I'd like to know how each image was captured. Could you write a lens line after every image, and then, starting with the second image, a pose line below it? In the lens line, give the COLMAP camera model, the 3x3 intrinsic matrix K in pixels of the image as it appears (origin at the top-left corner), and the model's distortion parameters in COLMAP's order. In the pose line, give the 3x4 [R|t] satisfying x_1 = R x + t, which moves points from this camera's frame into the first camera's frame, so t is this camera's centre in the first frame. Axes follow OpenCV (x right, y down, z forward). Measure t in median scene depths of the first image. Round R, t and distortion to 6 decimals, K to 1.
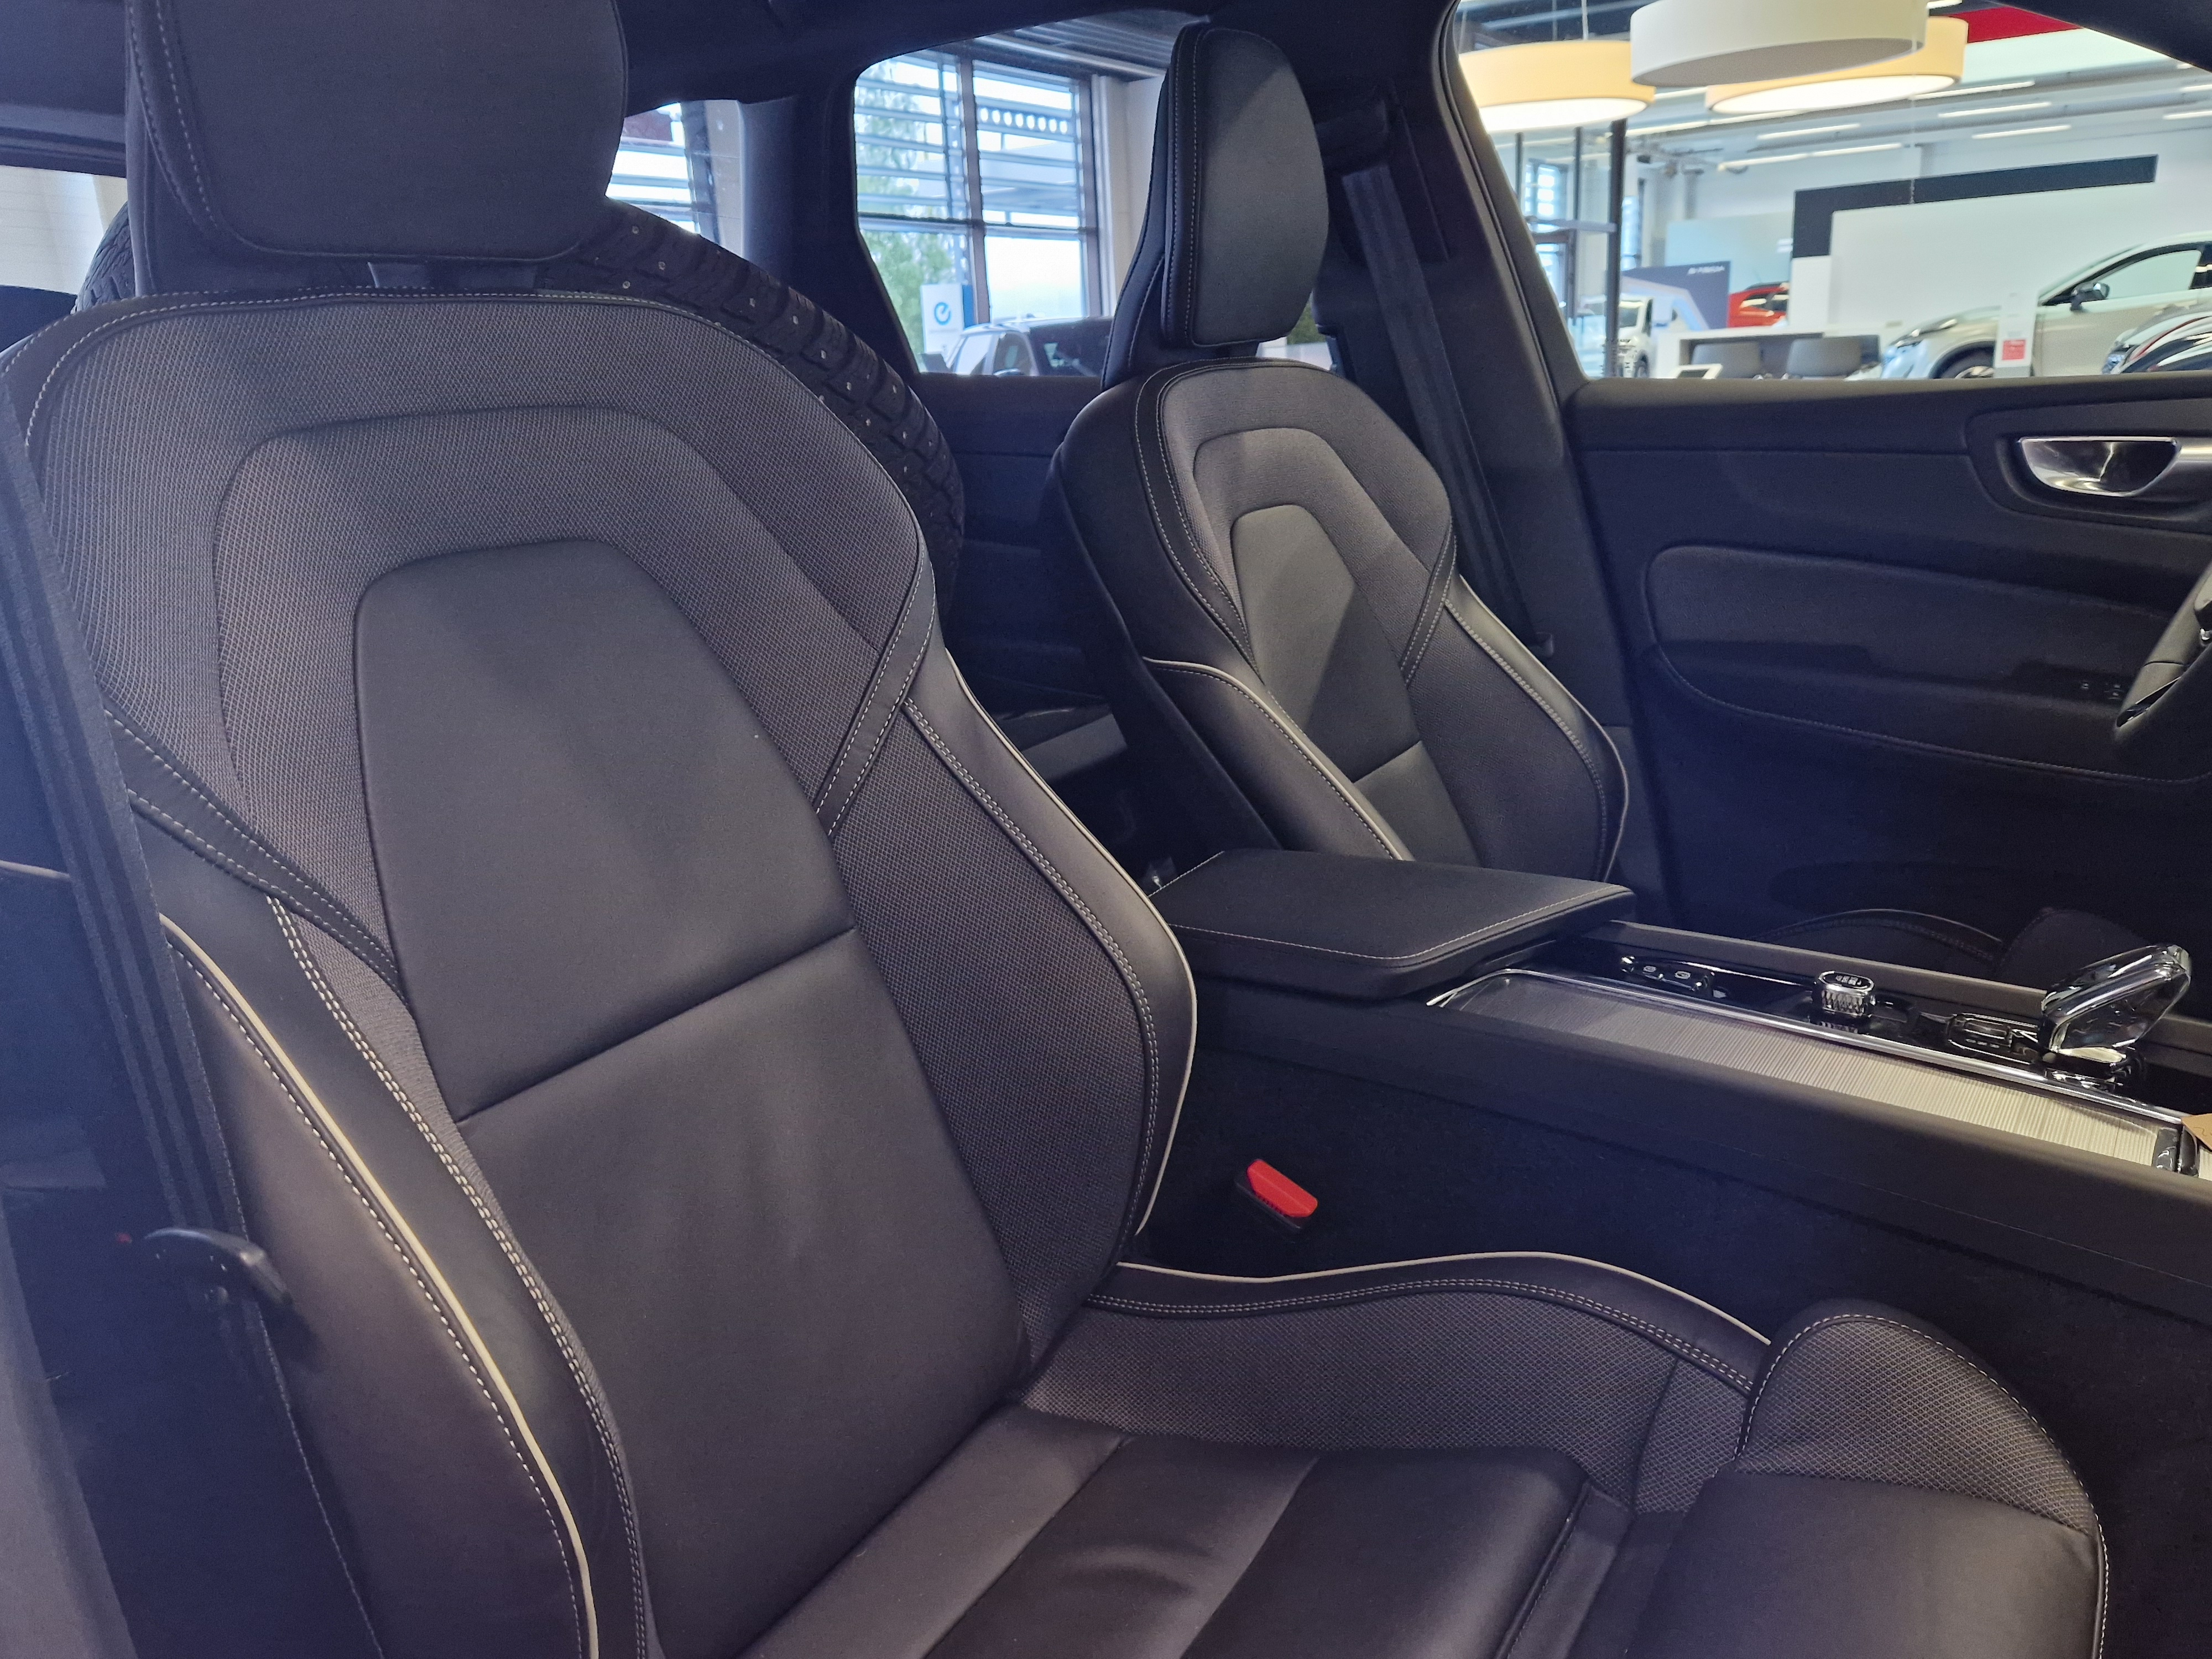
lens RADIAL K [[1632.4, 0, 1106.0], [0, 1632.4, 829.5], [0, 0, 1]] dist [0.069826, -0.001766]
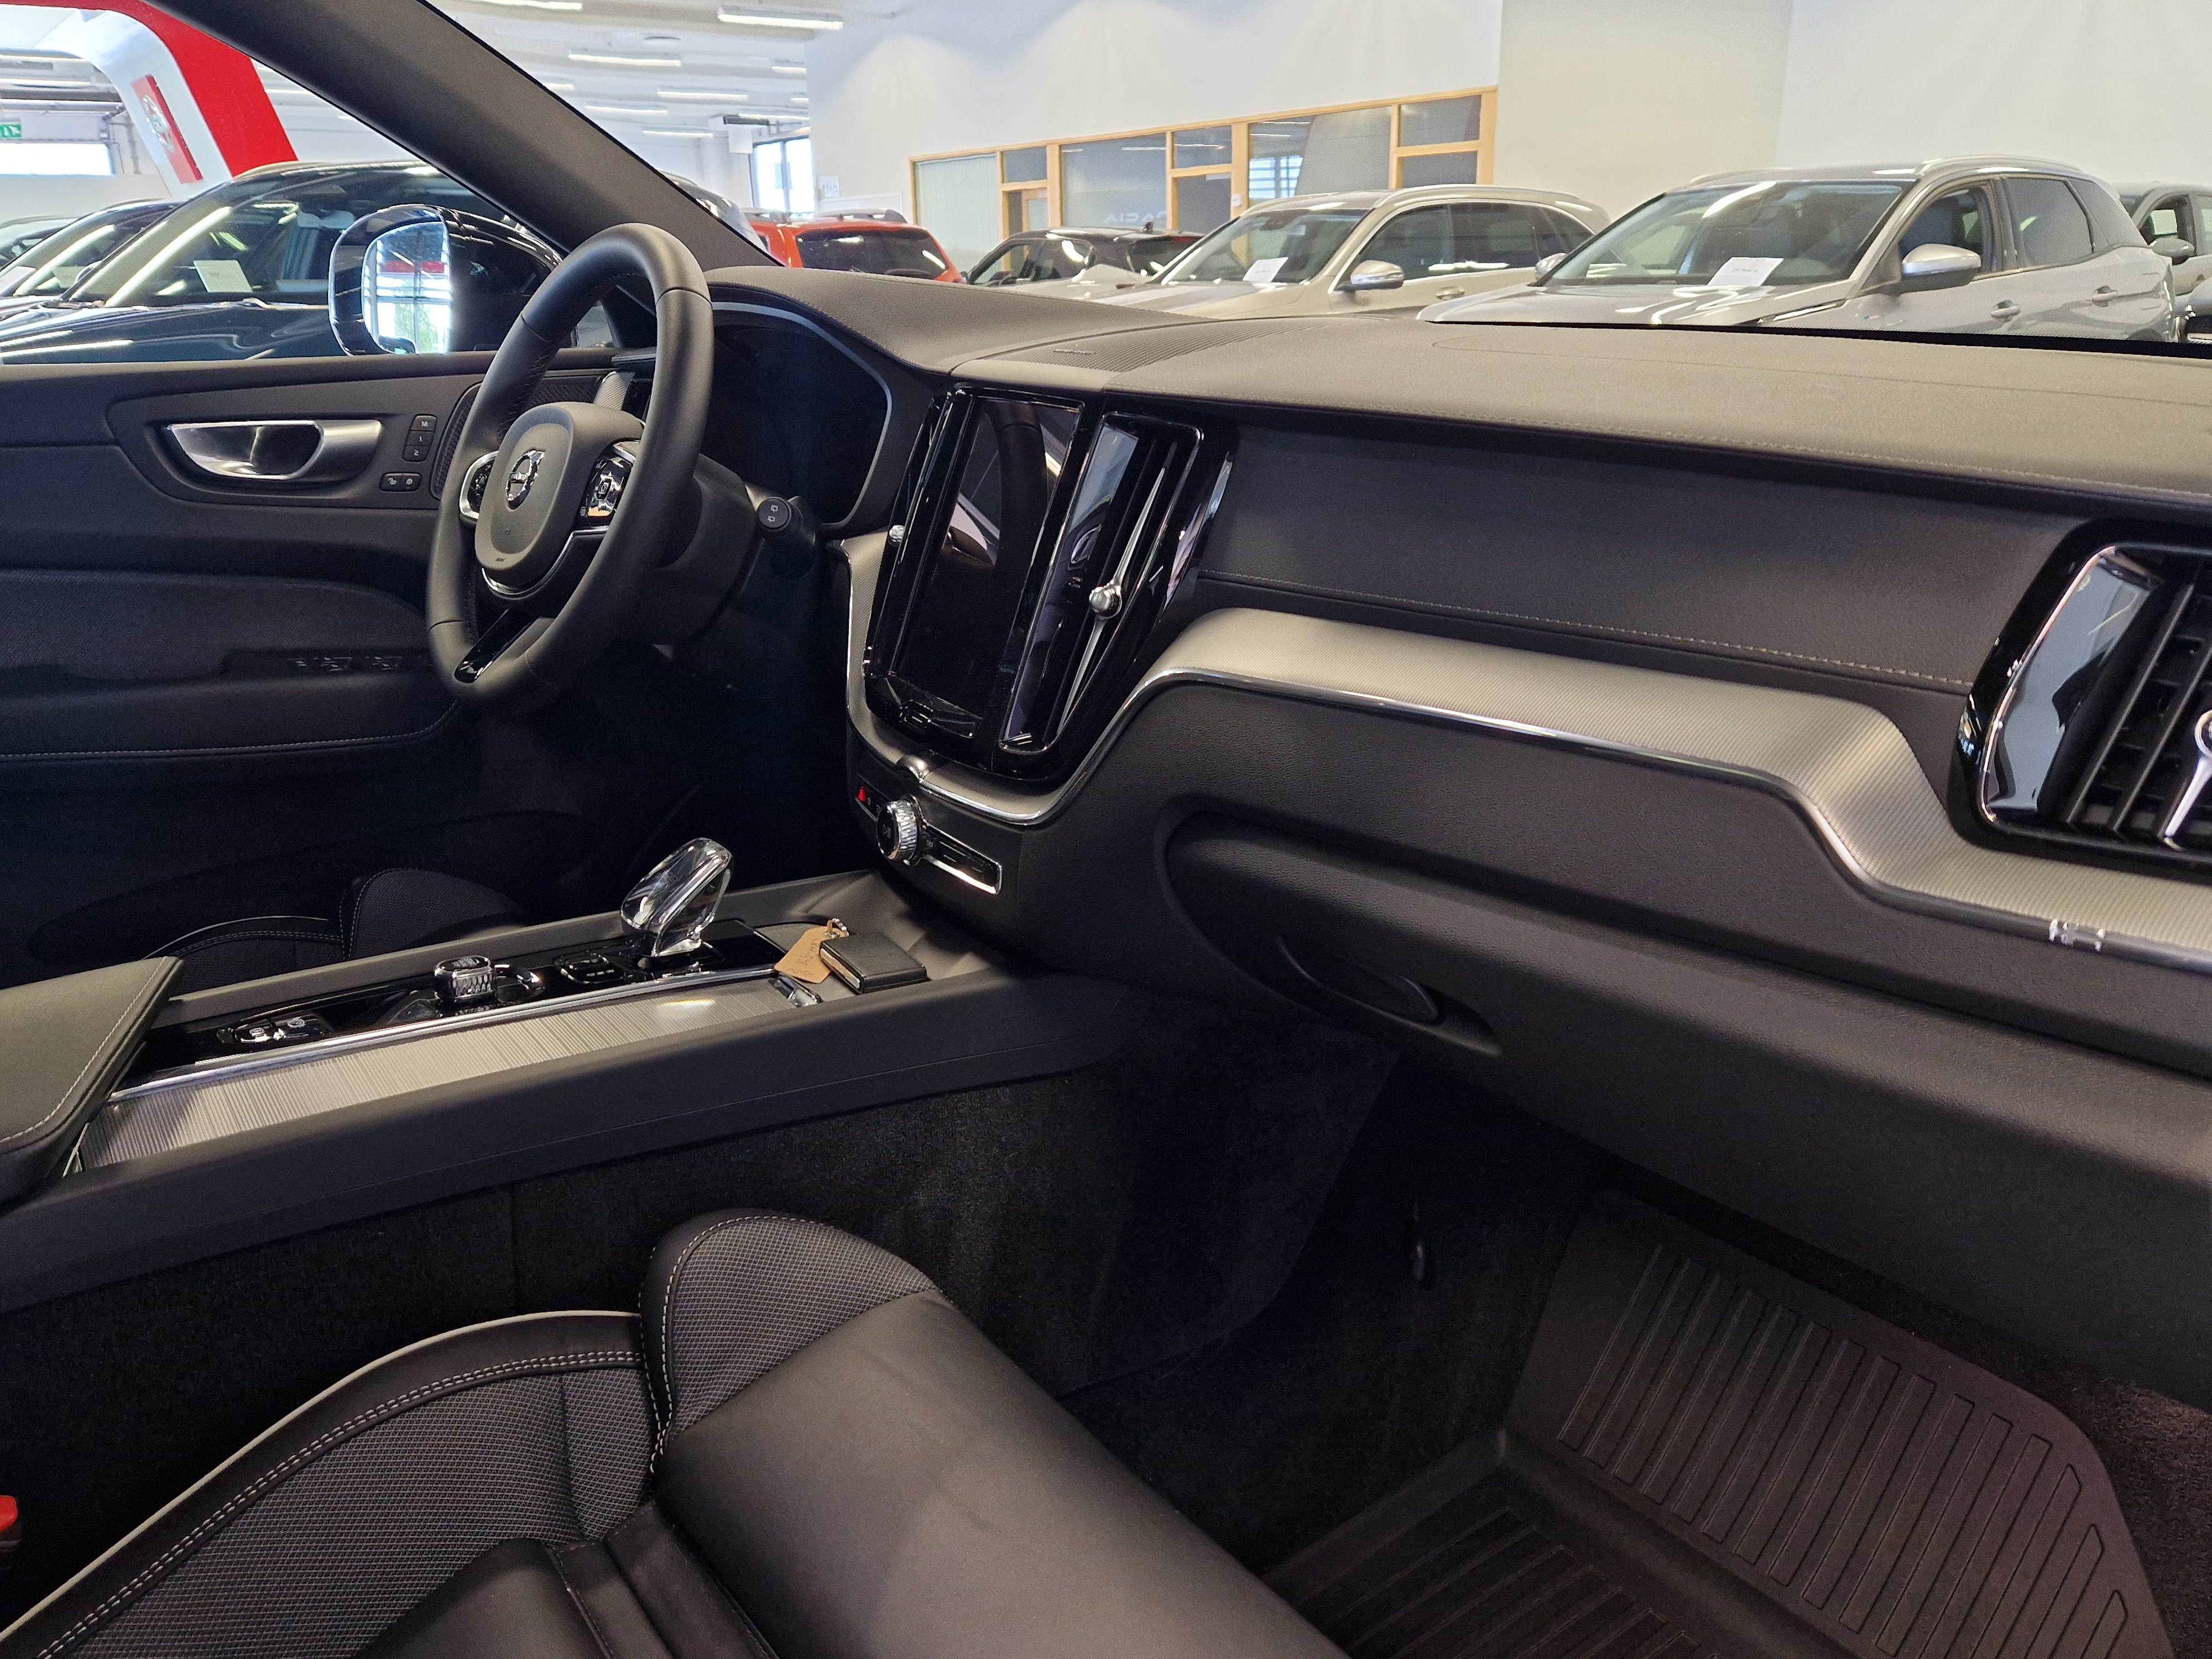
lens RADIAL K [[1632.4, 0, 1106.0], [0, 1632.4, 829.5], [0, 0, 1]] dist [0.069826, -0.001766]
pose [[0.443732, -0.263614, 0.856510, -0.190400], [0.261333, 0.952279, 0.157701, -0.037540], [-0.857209, 0.153857, 0.491448, 0.159811]]
